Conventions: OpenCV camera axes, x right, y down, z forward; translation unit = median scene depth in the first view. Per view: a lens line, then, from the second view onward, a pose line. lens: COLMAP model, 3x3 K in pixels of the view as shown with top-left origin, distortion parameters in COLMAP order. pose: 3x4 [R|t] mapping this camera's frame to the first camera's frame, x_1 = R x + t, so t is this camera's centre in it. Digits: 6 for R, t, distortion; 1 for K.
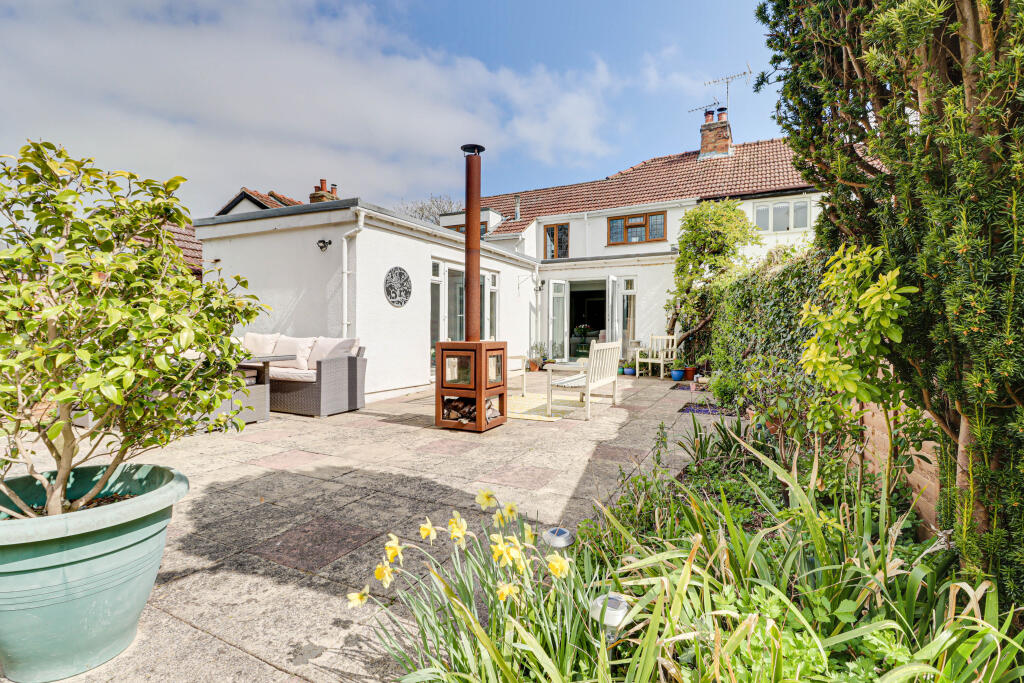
lens RADIAL K [[473.0, 0, 512.0], [0, 473.0, 341.5], [0, 0, 1]] dist [0.001041, -0.000162]
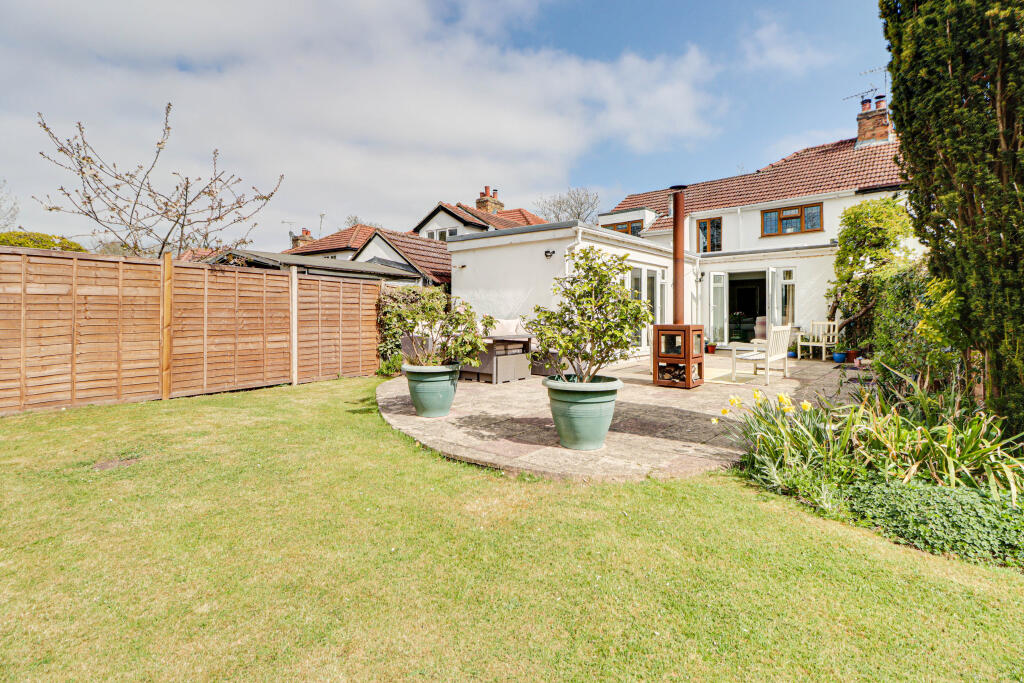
lens RADIAL K [[494.5, 0, 514.7], [0, 494.5, 313.1], [0, 0, 1]] dist [0.000062, -0.013498]
pose [[0.973166, -0.003197, -0.230083, -0.111144], [-0.004434, 0.999457, -0.032641, 0.008066], [0.230062, 0.032785, 0.972624, -0.268652]]
